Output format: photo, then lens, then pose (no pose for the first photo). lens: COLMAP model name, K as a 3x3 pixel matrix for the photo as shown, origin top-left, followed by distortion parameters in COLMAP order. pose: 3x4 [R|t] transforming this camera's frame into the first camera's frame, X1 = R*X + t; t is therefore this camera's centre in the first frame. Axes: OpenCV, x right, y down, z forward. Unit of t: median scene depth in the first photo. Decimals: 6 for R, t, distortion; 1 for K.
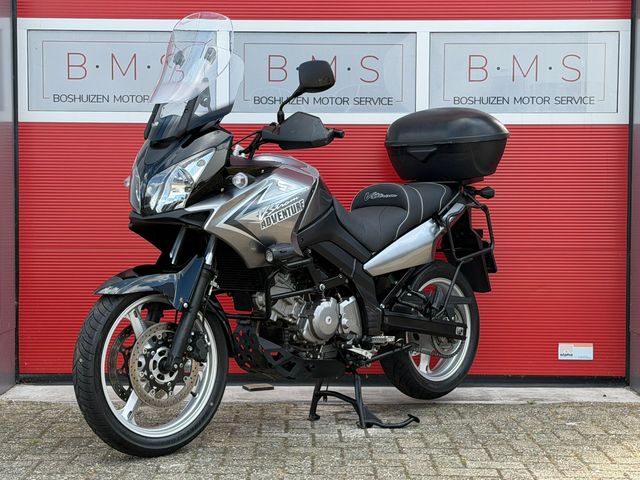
lens RADIAL K [[1275.2, 0, 316.8], [0, 1275.2, 245.7], [0, 0, 1]] dist [0.147847, 0.000000]
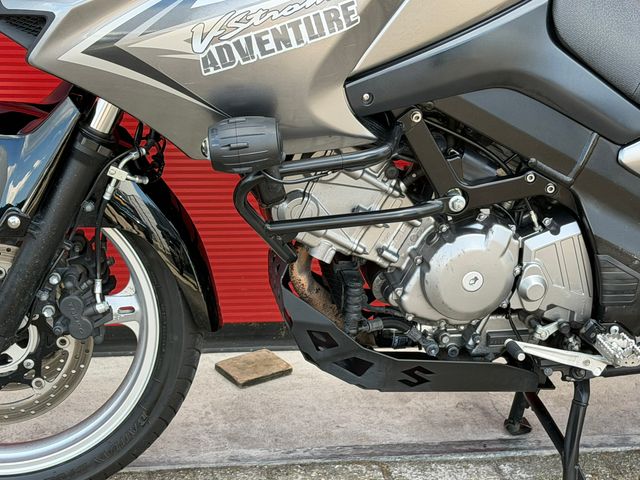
lens RADIAL K [[1468.8, 0, 334.3], [0, 1468.8, 239.2], [0, 0, 1]] dist [0.140240, 0.000000]
pose [[0.820722, 0.261094, -0.508179, 0.203948], [-0.074492, 0.930779, 0.357913, -0.115575], [0.566451, -0.255892, 0.783360, 0.606550]]
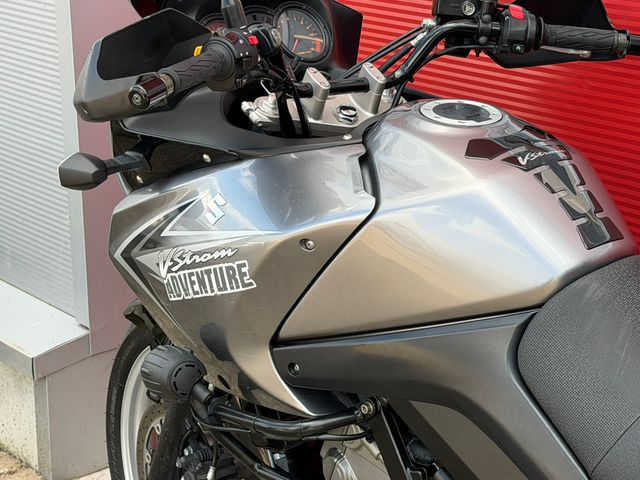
lens RADIAL K [[1468.8, 0, 320.2], [0, 1468.8, 240.1], [0, 0, 1]] dist [0.140240, 0.000000]
pose [[-0.092646, 0.307930, -0.946887, 0.351745], [-0.006964, 0.950754, 0.309869, -0.159197], [0.995675, 0.035302, -0.085939, 0.989271]]
